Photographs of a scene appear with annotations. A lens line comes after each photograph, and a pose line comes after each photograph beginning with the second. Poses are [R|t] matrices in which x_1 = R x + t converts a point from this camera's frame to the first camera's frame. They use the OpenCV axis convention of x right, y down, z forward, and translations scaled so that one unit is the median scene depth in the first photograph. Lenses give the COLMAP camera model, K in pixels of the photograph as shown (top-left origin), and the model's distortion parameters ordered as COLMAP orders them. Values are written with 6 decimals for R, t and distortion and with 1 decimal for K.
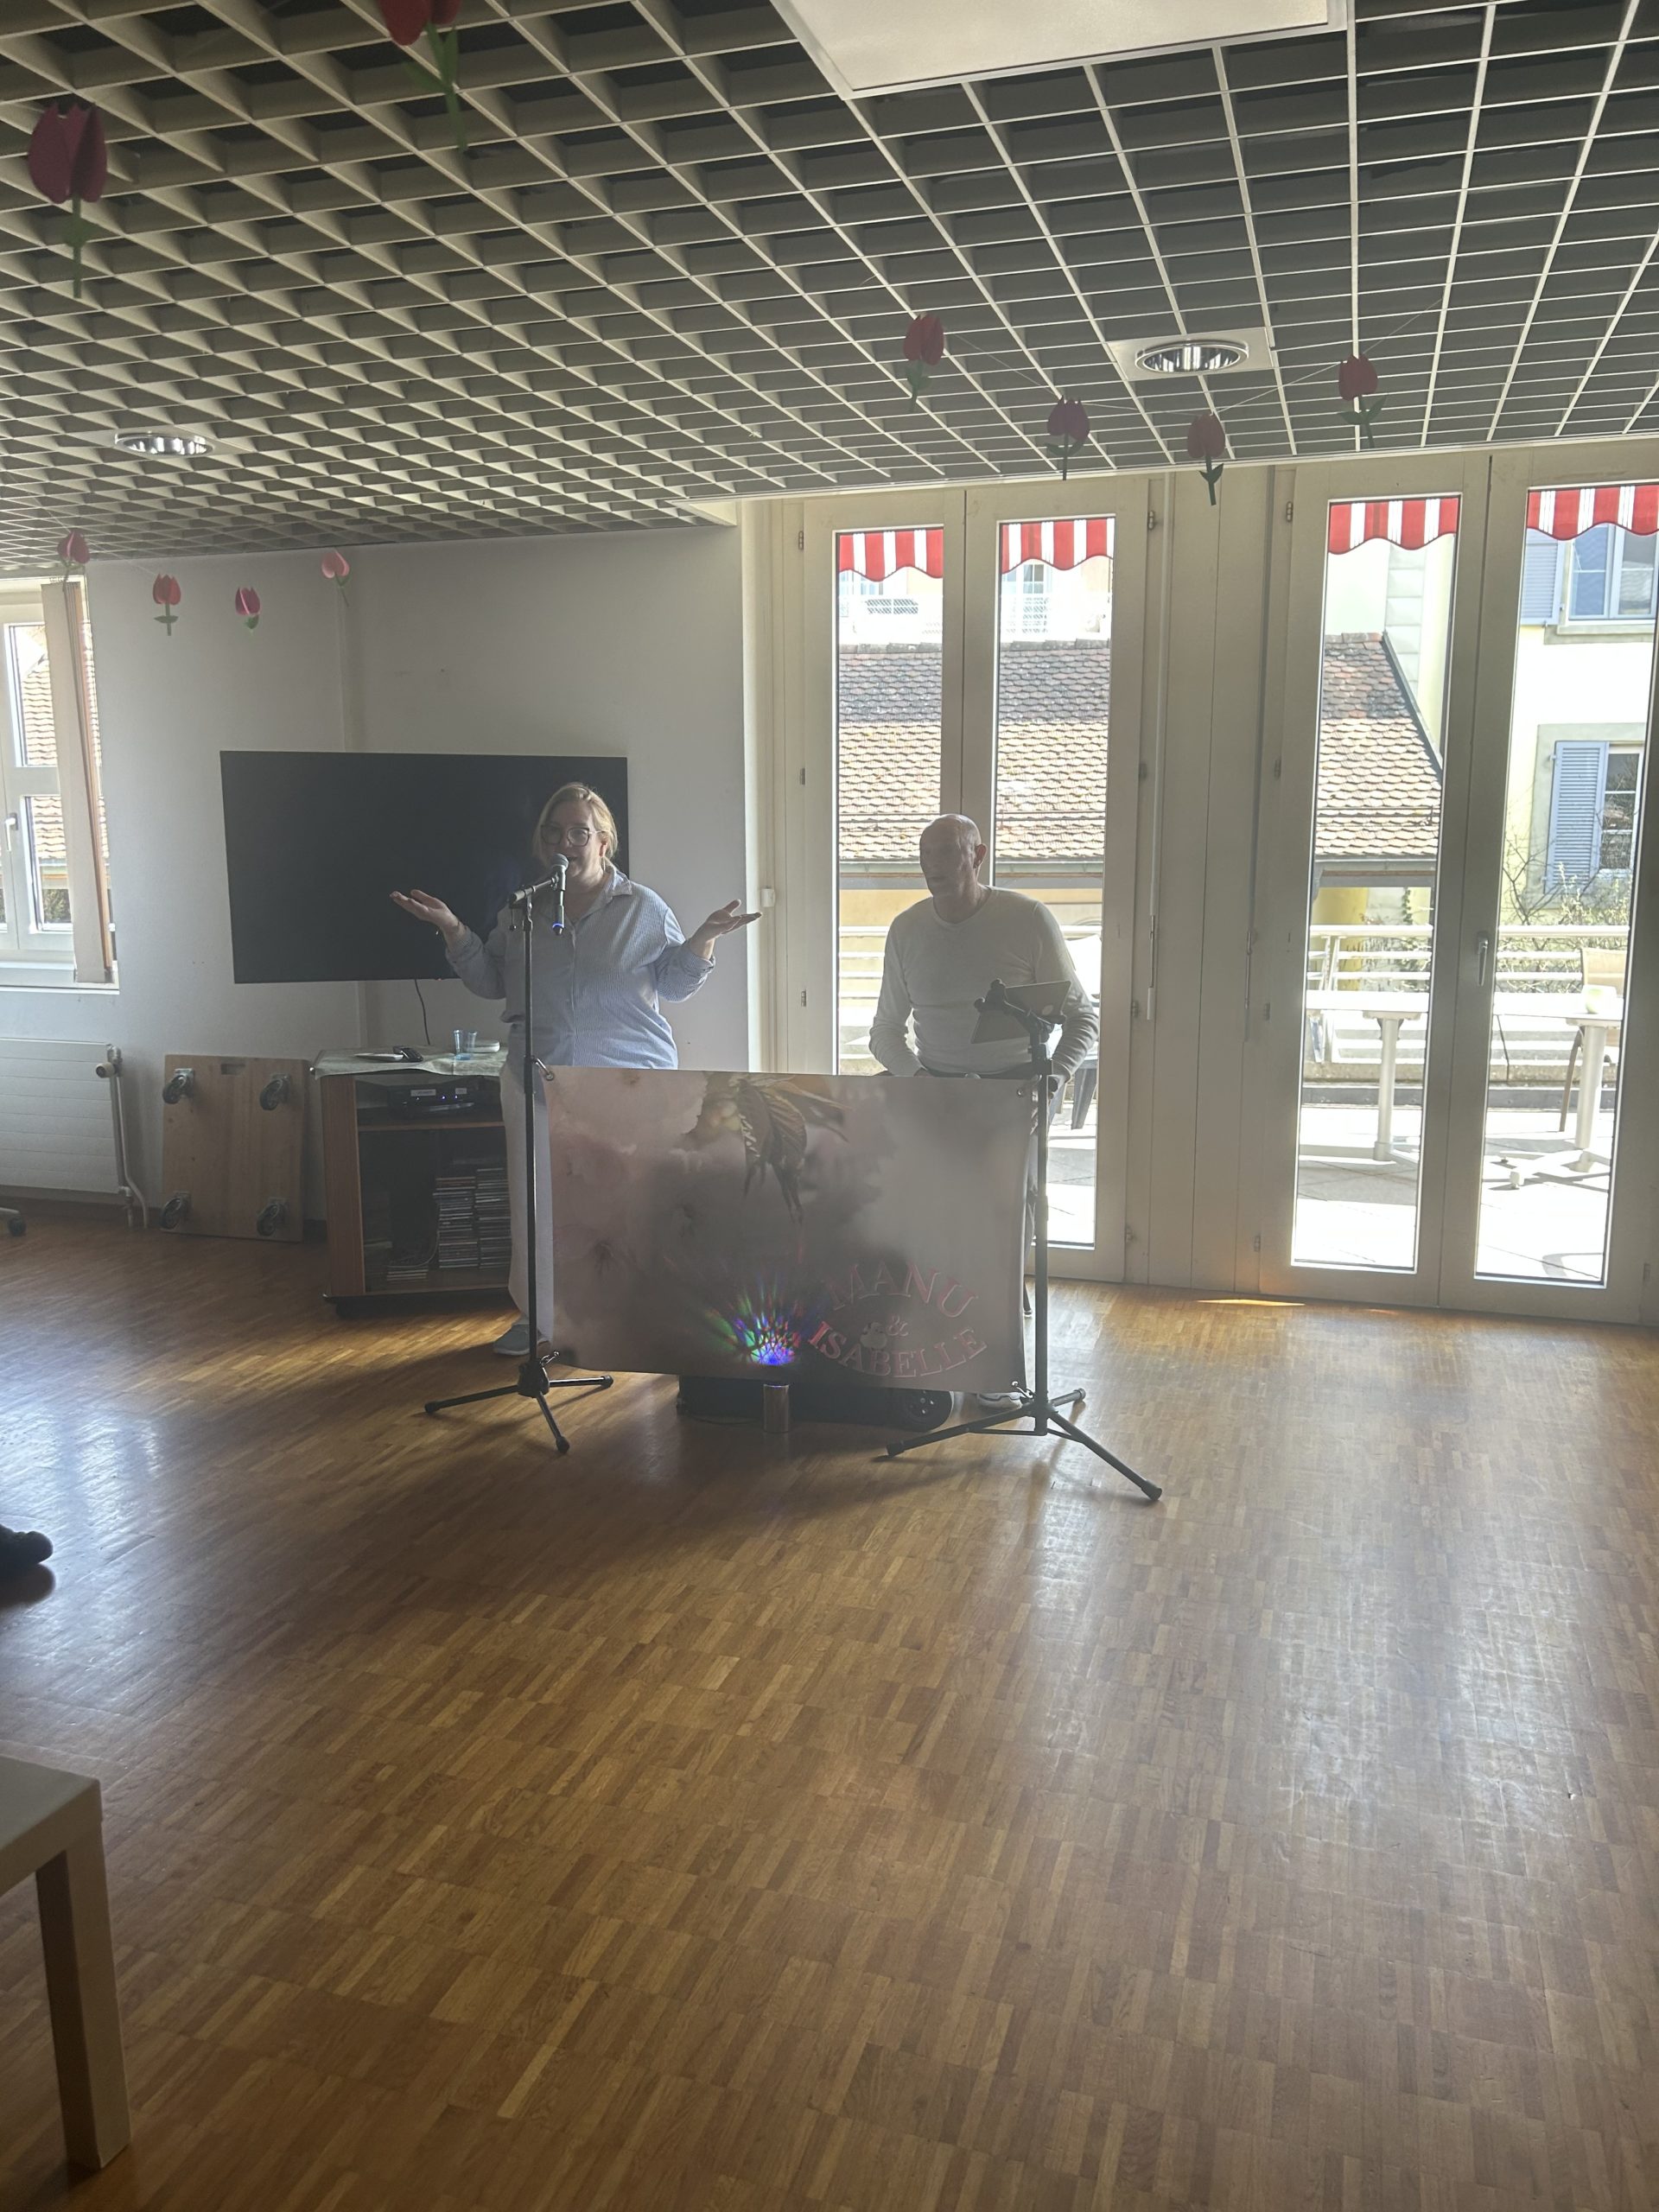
lens RADIAL K [[1666.3, 0, 833.7], [0, 1666.3, 1138.8], [0, 0, 1]] dist [0.046746, -0.052942]
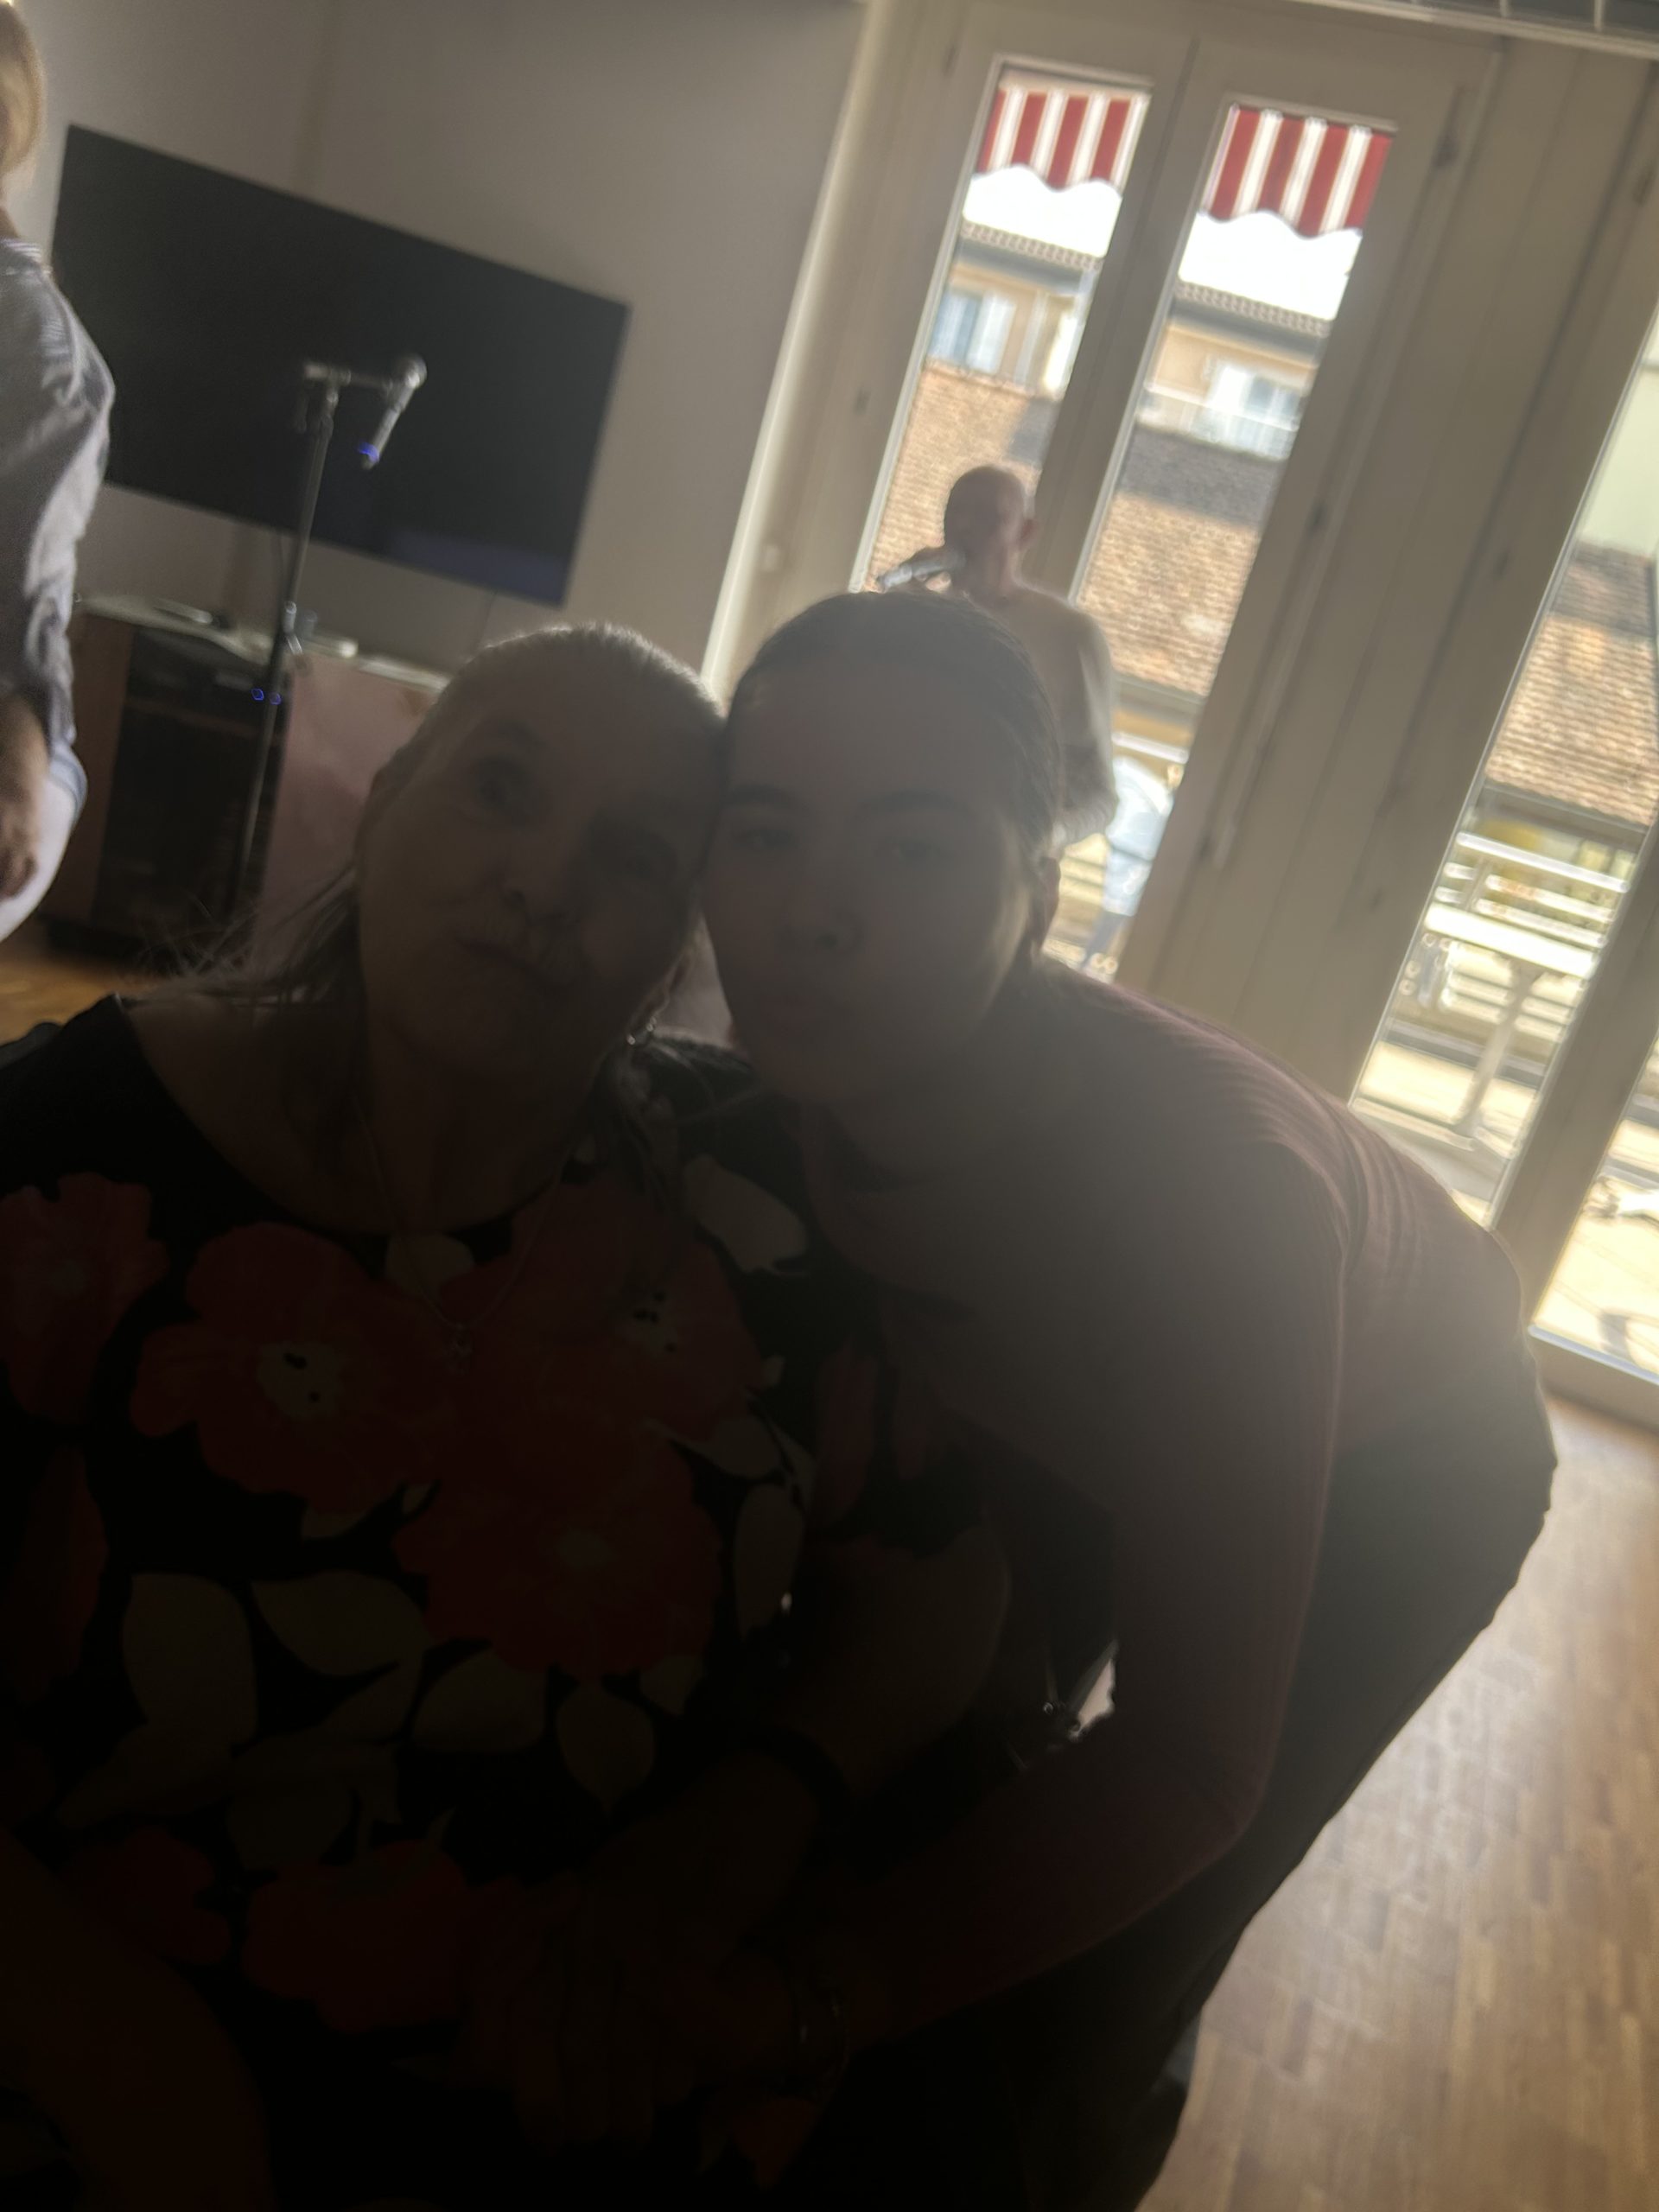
lens RADIAL K [[1666.3, 0, 833.7], [0, 1666.3, 1138.8], [0, 0, 1]] dist [0.046746, -0.052942]
pose [[0.956867, 0.290073, -0.016237, 0.076073], [-0.286146, 0.950634, 0.120068, 0.000289], [0.050264, -0.110243, 0.992633, 0.258782]]
